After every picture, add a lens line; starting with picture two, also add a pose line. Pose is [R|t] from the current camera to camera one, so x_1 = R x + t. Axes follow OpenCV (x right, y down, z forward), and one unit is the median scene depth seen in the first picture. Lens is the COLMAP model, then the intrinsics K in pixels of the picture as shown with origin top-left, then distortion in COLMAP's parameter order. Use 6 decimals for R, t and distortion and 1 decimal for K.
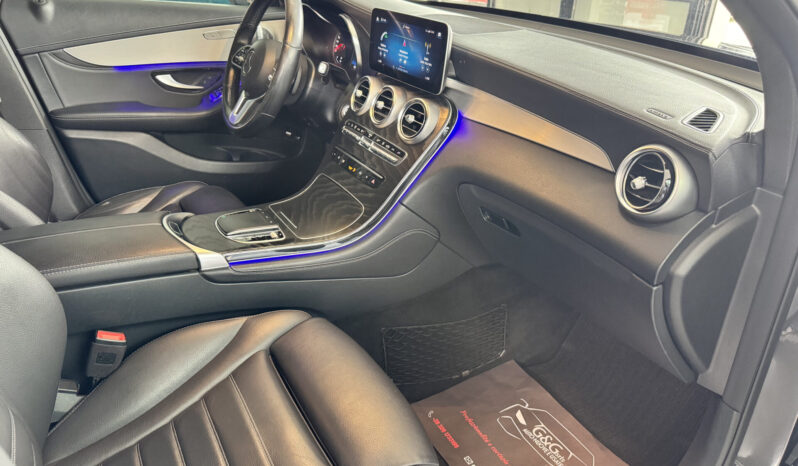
lens RADIAL K [[565.1, 0, 397.9], [0, 565.1, 236.4], [0, 0, 1]] dist [0.096036, -0.170498]
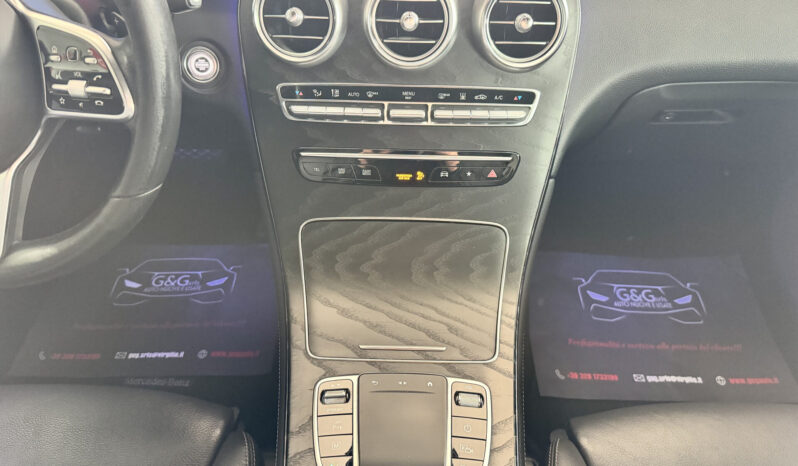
lens RADIAL K [[565.1, 0, 397.9], [0, 565.1, 236.4], [0, 0, 1]] dist [0.096036, -0.170498]
pose [[0.526555, -0.642029, 0.557260, -0.379184], [0.391064, 0.764944, 0.511790, -0.323575], [-0.754857, -0.051562, 0.653859, 0.677718]]
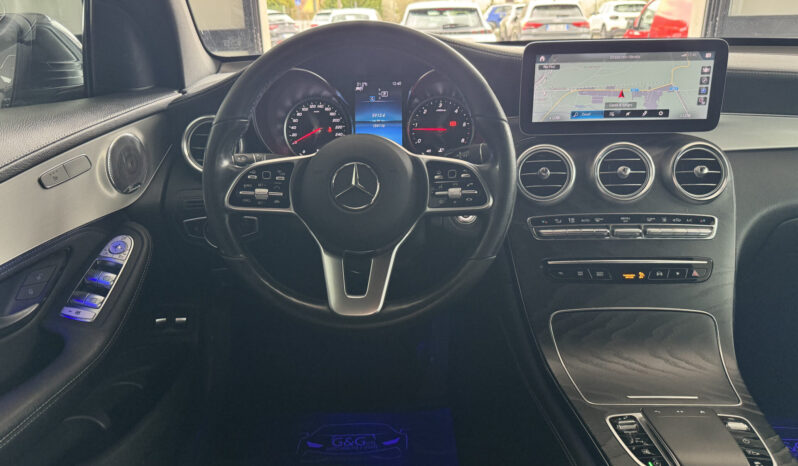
lens RADIAL K [[565.1, 0, 397.9], [0, 565.1, 236.4], [0, 0, 1]] dist [0.096036, -0.170498]
pose [[0.547570, -0.342417, 0.763491, -0.693147], [0.420788, 0.901354, 0.102461, -0.332123], [-0.723260, 0.265163, 0.637639, 0.752442]]
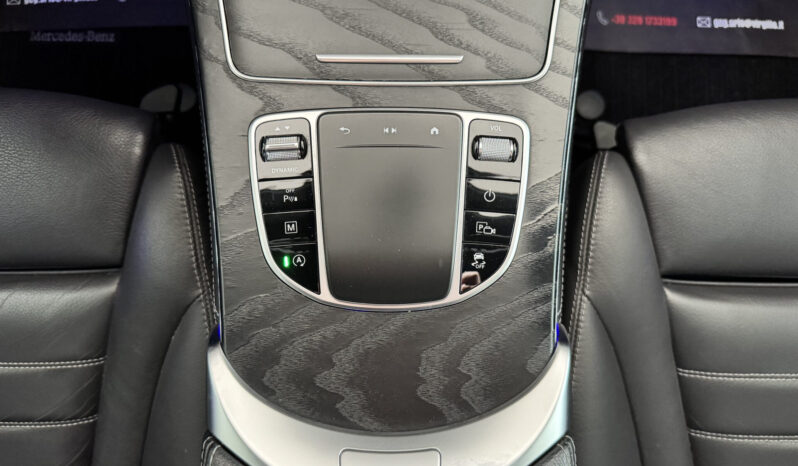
lens RADIAL K [[561.8, 0, 399.0], [0, 561.8, 233.0], [0, 0, 1]] dist [0.042122, -0.061747]
pose [[0.518174, -0.855075, 0.018517, -0.255795], [0.390286, 0.255666, 0.884484, -0.235695], [-0.761034, -0.451090, 0.466203, 0.801201]]
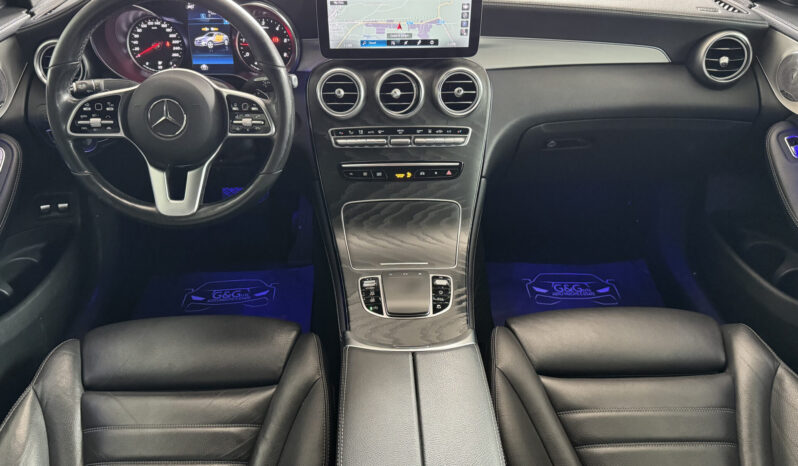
lens RADIAL K [[596.7, 0, 396.3], [0, 596.7, 236.6], [0, 0, 1]] dist [0.149582, -0.283699]
pose [[0.484751, -0.545882, 0.683396, -0.744425], [0.415362, 0.831282, 0.369383, -0.375120], [-0.769734, 0.104798, 0.629703, 0.436192]]
